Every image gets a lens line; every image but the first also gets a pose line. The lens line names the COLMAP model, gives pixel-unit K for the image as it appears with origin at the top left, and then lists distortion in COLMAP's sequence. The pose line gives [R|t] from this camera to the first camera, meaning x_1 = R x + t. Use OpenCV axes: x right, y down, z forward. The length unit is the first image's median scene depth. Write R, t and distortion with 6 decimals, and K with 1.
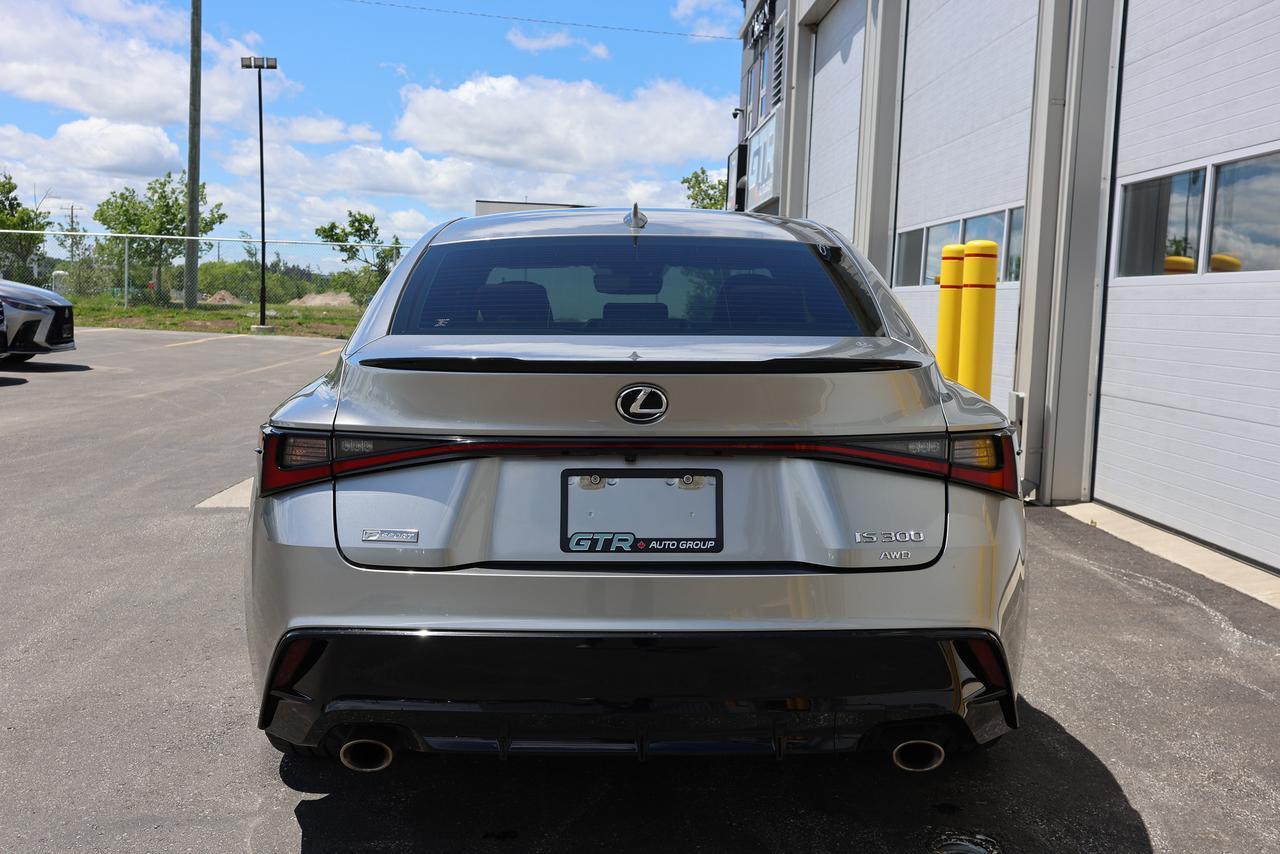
lens RADIAL K [[1394.9, 0, 640.0], [0, 1394.9, 427.0], [0, 0, 1]] dist [0.002094, -0.004860]
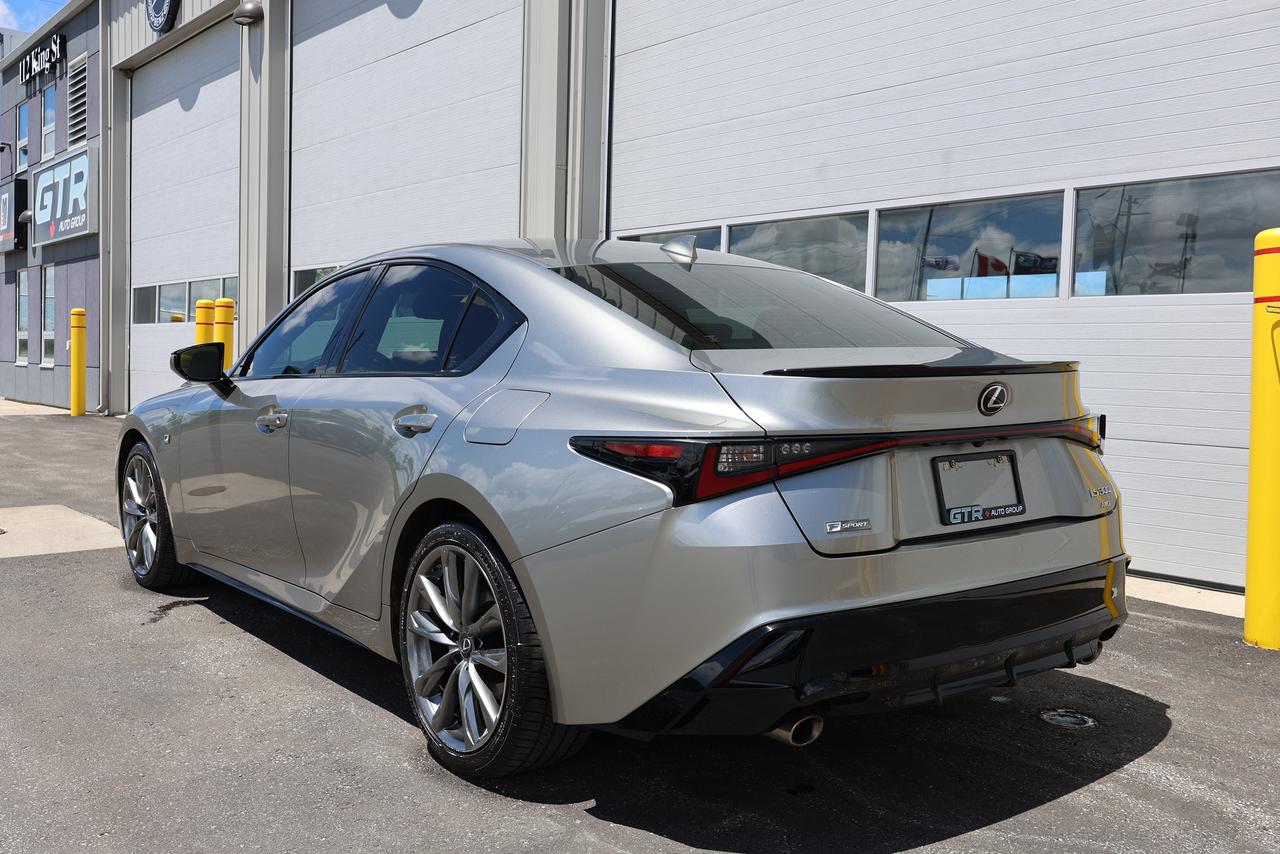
lens RADIAL K [[1213.6, 0, 640.0], [0, 1213.6, 427.0], [0, 0, 1]] dist [0.010767, -0.000418]
pose [[0.800162, -0.049475, 0.597740, -0.779548], [0.058470, 0.998280, 0.004356, -0.013217], [-0.596928, 0.031465, 0.801678, 0.278198]]
